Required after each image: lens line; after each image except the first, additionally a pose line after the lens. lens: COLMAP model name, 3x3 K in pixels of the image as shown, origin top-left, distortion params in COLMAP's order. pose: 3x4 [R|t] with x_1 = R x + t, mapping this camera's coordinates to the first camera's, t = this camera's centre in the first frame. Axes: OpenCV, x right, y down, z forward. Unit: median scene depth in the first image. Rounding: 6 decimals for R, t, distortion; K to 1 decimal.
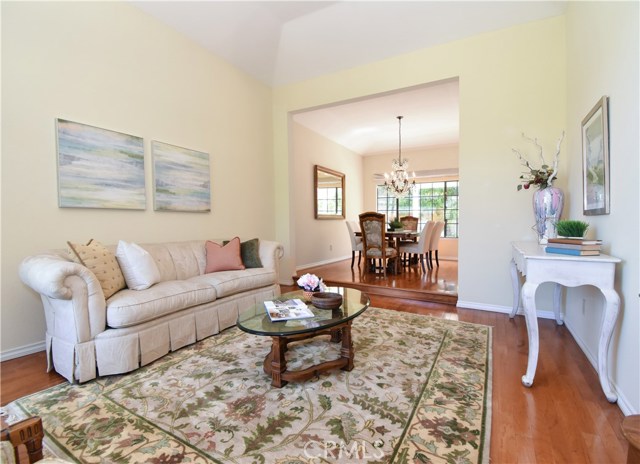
lens RADIAL K [[325.0, 0, 305.8], [0, 325.0, 227.6], [0, 0, 1]] dist [-0.015631, -0.010690]
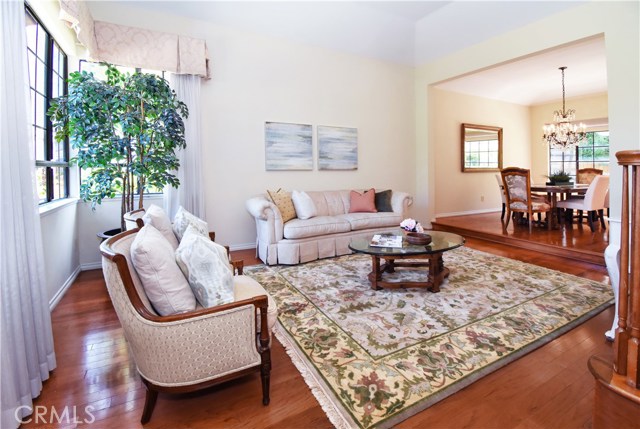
lens RADIAL K [[271.9, 0, 328.4], [0, 271.9, 167.8], [0, 0, 1]] dist [-0.017279, -0.002240]
pose [[0.896358, 0.002958, -0.443321, 0.220611], [-0.018575, 0.999350, -0.030888, -0.034023], [0.442942, 0.035921, 0.895831, -0.212192]]
